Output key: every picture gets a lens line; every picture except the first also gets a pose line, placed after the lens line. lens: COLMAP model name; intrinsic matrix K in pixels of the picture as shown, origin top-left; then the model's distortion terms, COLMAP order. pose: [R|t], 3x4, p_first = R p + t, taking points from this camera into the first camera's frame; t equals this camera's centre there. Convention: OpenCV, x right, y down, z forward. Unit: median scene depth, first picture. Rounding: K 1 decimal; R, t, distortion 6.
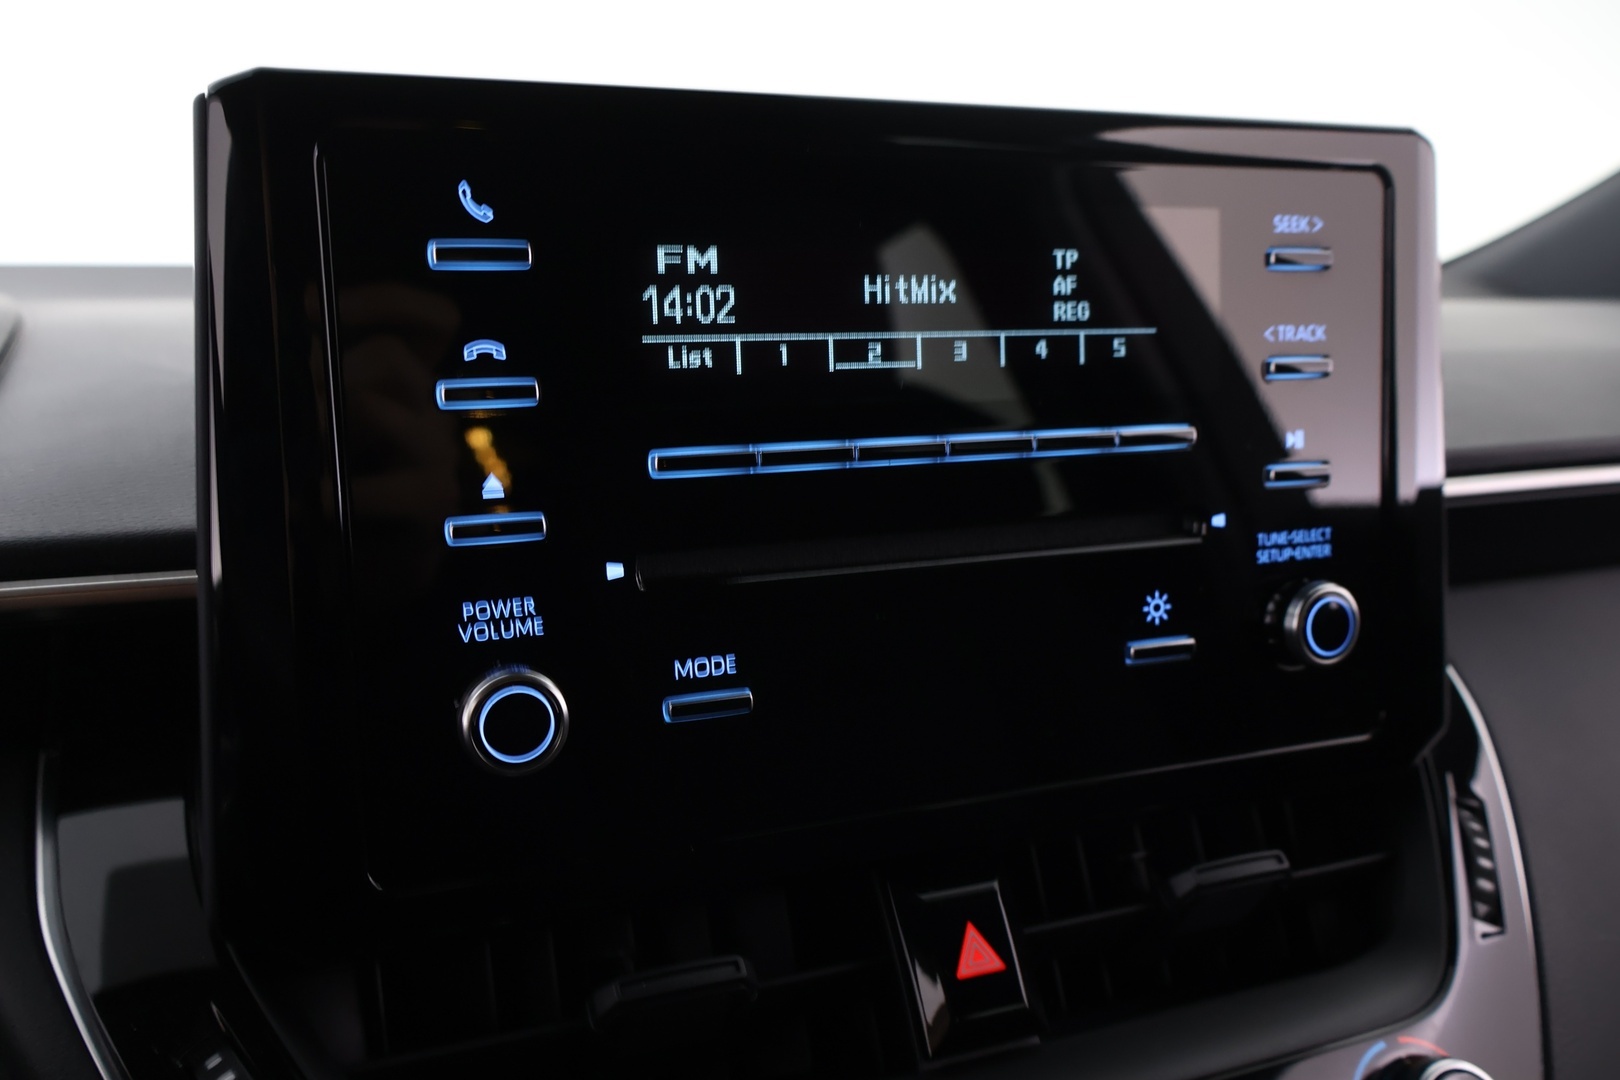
lens RADIAL K [[1318.8, 0, 811.1], [0, 1318.8, 535.3], [0, 0, 1]] dist [0.030242, -0.000071]
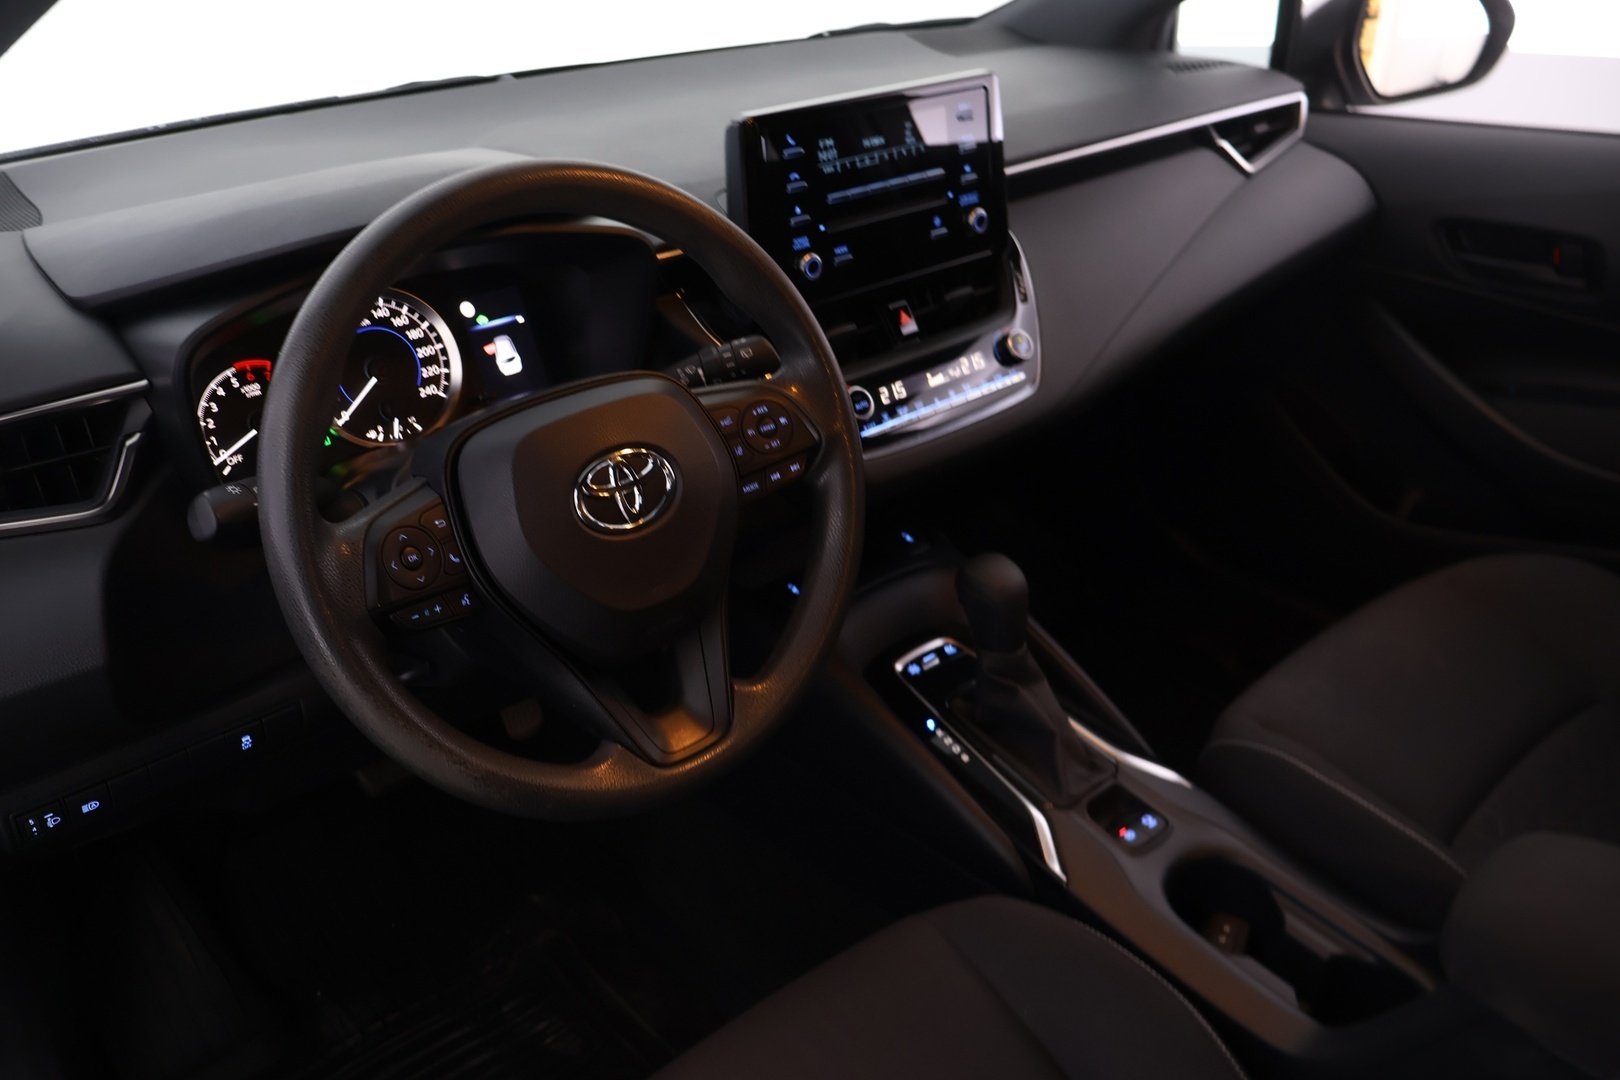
lens RADIAL K [[1318.8, 0, 810.3], [0, 1318.8, 537.0], [0, 0, 1]] dist [0.030242, -0.000071]
pose [[0.946529, -0.181516, 0.266711, -1.228173], [0.103891, 0.954163, 0.280677, -0.178271], [-0.305433, -0.237960, 0.922001, -2.517796]]
